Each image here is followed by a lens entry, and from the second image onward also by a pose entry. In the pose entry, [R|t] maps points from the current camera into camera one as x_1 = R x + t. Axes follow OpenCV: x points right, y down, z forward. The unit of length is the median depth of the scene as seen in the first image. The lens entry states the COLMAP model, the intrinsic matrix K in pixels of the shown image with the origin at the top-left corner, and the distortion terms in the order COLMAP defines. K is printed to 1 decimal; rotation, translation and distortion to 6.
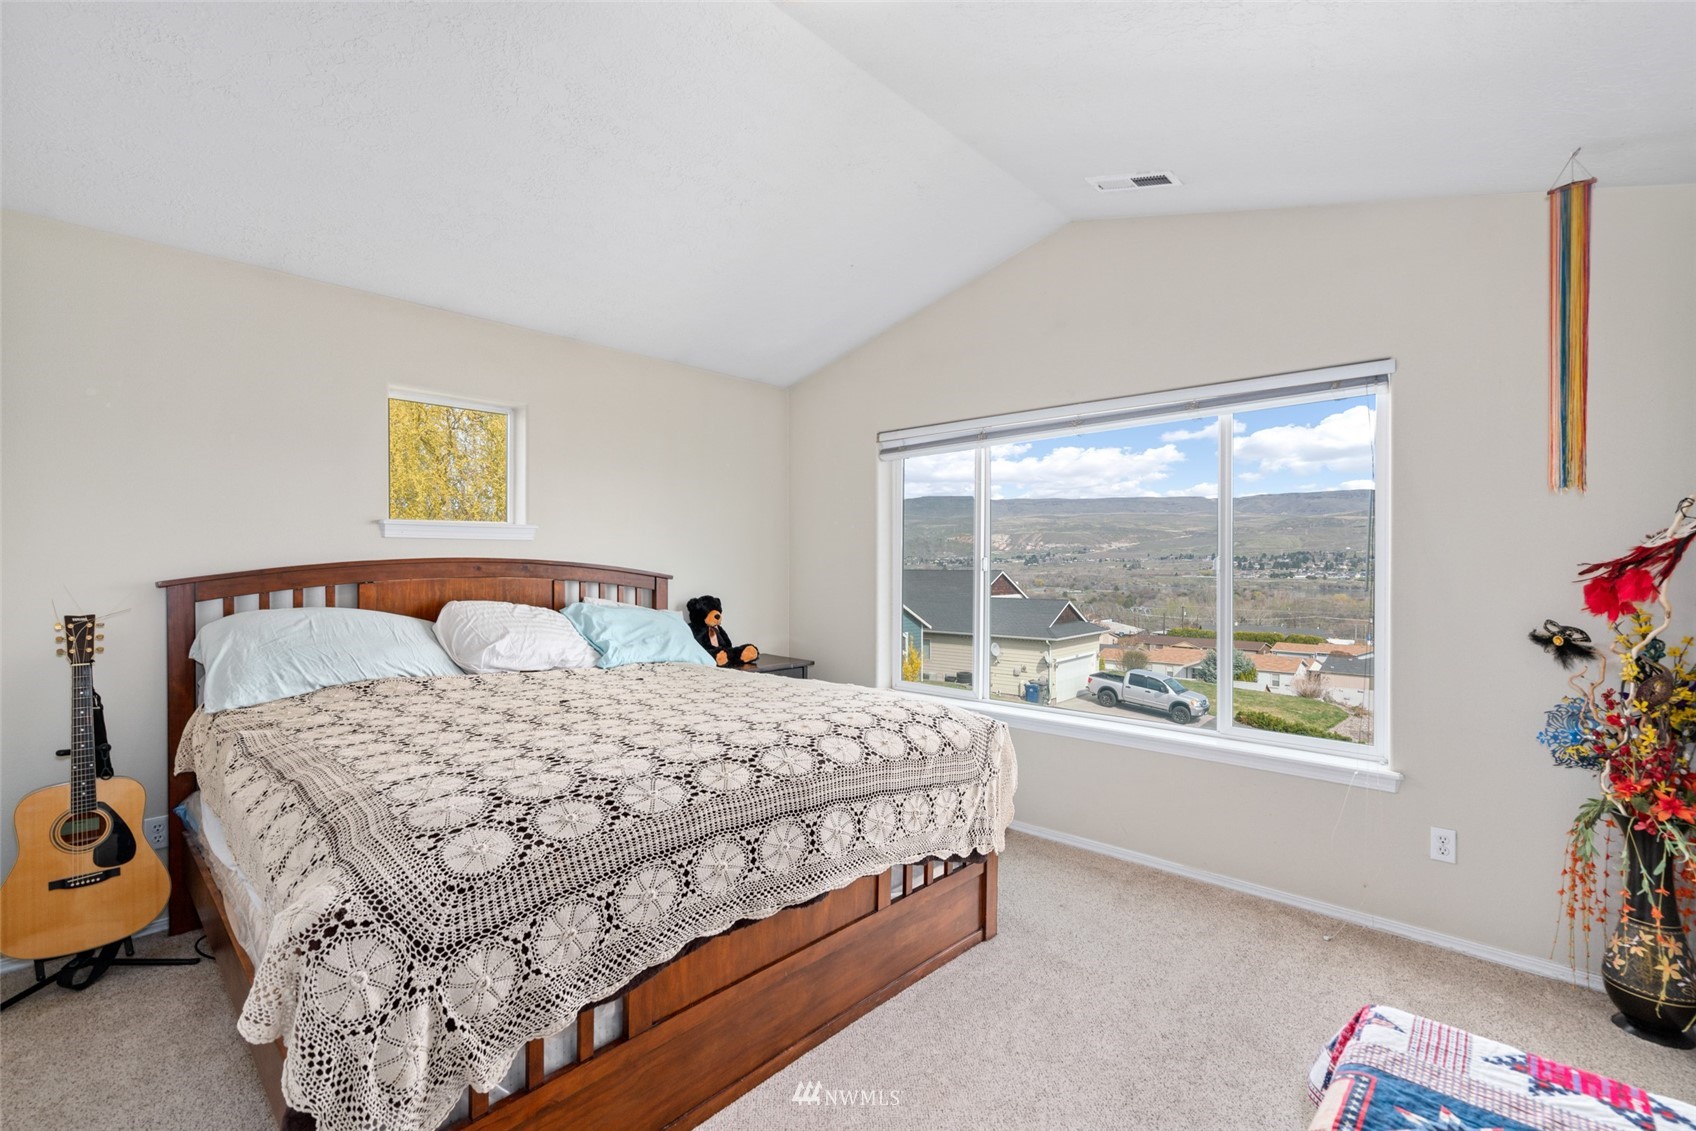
lens RADIAL K [[770.3, 0, 848.0], [0, 770.3, 565.5], [0, 0, 1]] dist [0.001747, 0.001065]
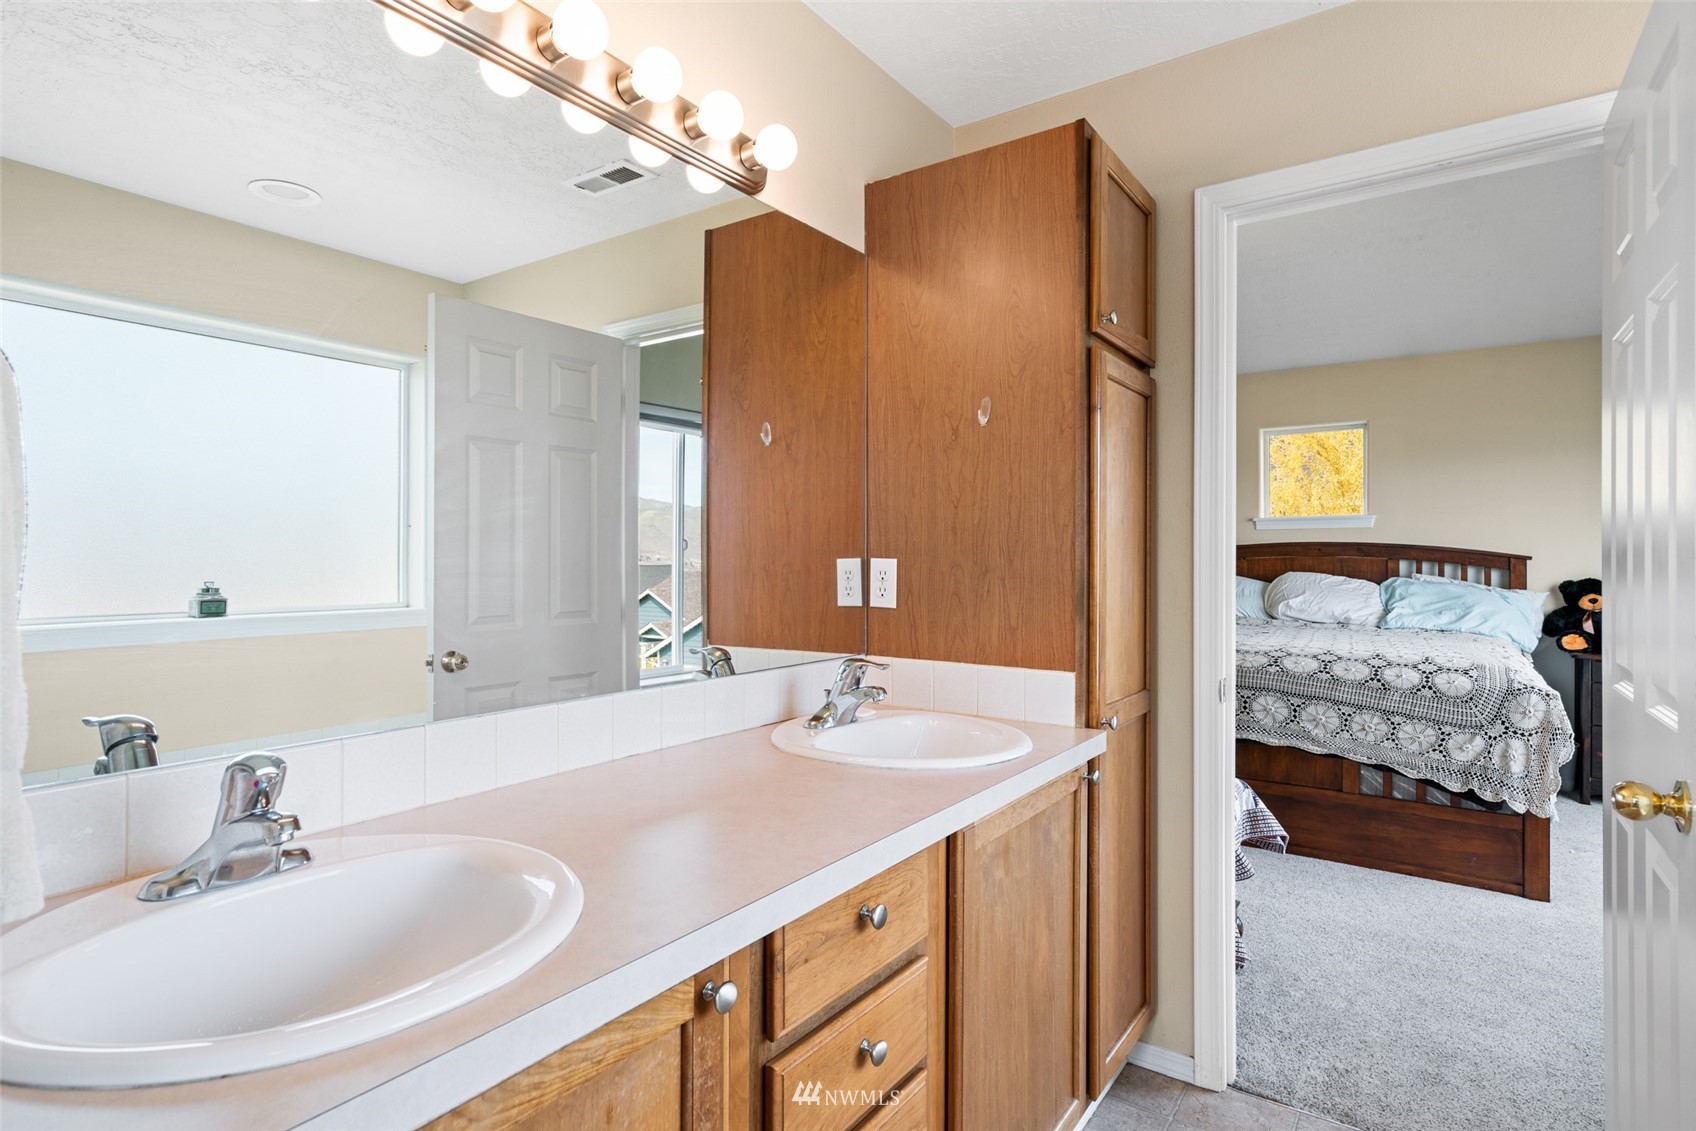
lens RADIAL K [[851.6, 0, 848.0], [0, 851.6, 565.5], [0, 0, 1]] dist [0.000878, -0.000483]
pose [[0.133551, 0.002333, -0.991039, 1.275704], [-0.003355, 0.999993, 0.001902, 0.043598], [0.991036, 0.003071, 0.133558, -0.062532]]
